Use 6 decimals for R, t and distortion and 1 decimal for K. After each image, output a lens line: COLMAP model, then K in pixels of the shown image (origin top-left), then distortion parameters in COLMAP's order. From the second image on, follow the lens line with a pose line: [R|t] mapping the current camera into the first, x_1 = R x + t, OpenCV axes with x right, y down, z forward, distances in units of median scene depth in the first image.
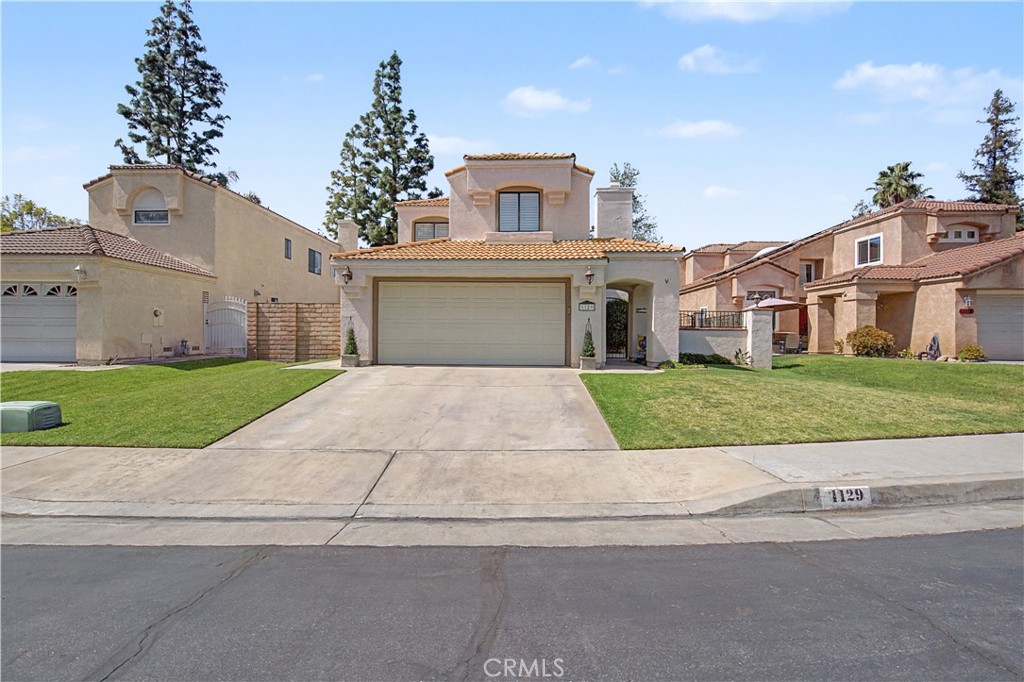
lens RADIAL K [[465.1, 0, 509.2], [0, 465.1, 334.8], [0, 0, 1]] dist [0.001374, 0.000961]
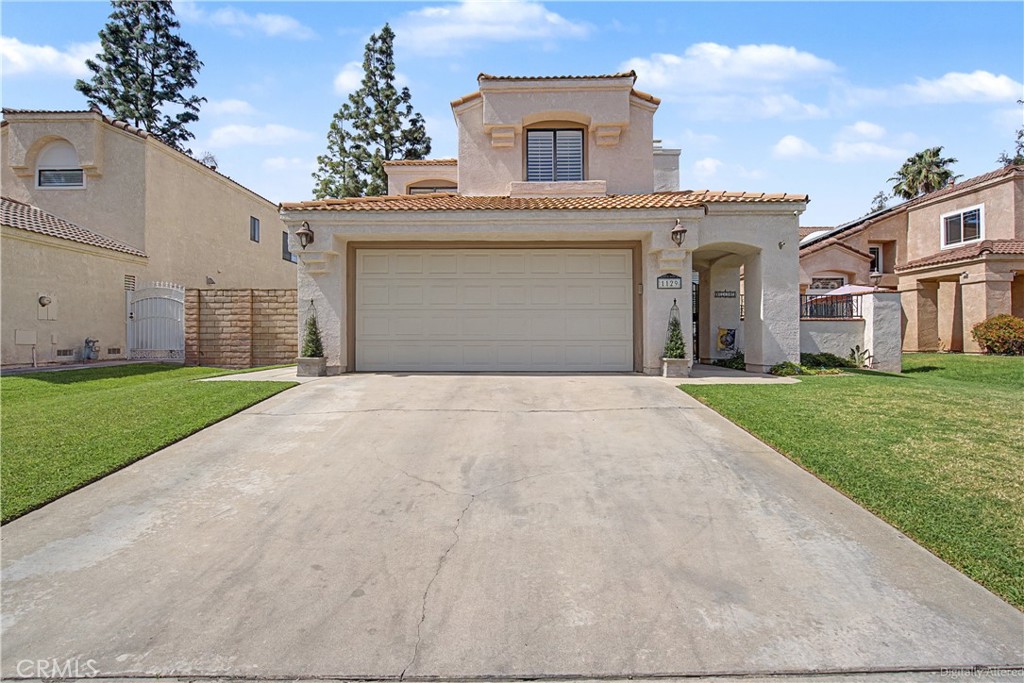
lens RADIAL K [[465.1, 0, 508.8], [0, 465.1, 333.0], [0, 0, 1]] dist [0.001374, 0.000961]
pose [[0.999948, -0.007666, 0.006718, -0.047033], [0.007732, 0.999922, -0.009822, 0.011583], [-0.006643, 0.009873, 0.999929, 0.236259]]
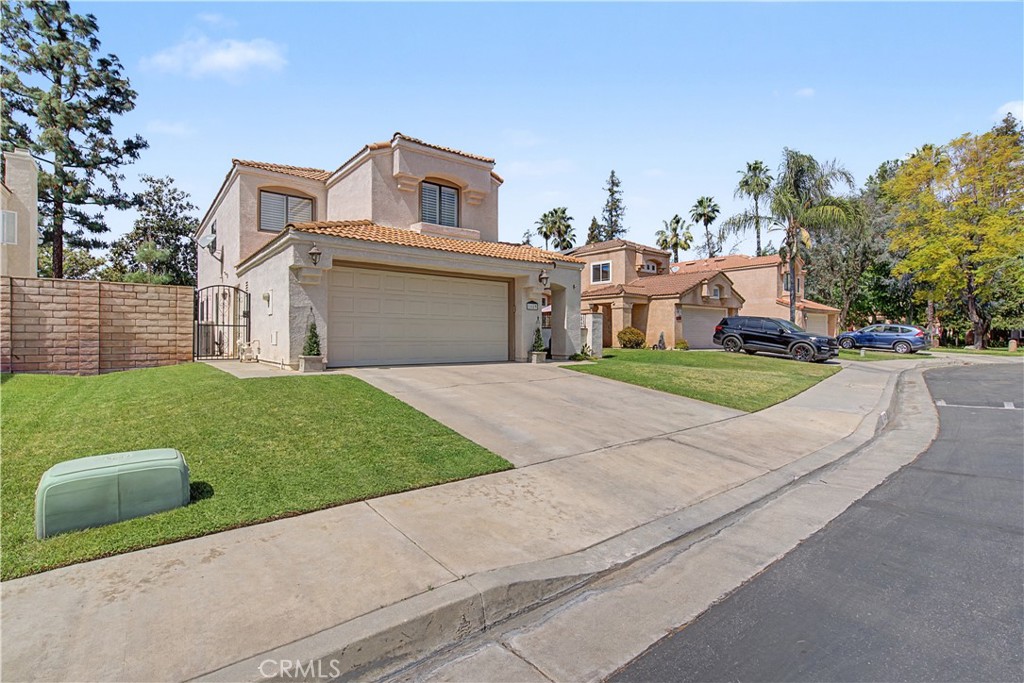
lens RADIAL K [[465.1, 0, 507.7], [0, 465.1, 337.4], [0, 0, 1]] dist [0.001374, 0.000961]
pose [[0.781645, -0.003816, 0.623712, -0.390552], [0.000847, 0.999987, 0.005057, 0.005347], [-0.623723, -0.003424, 0.781638, 0.127065]]
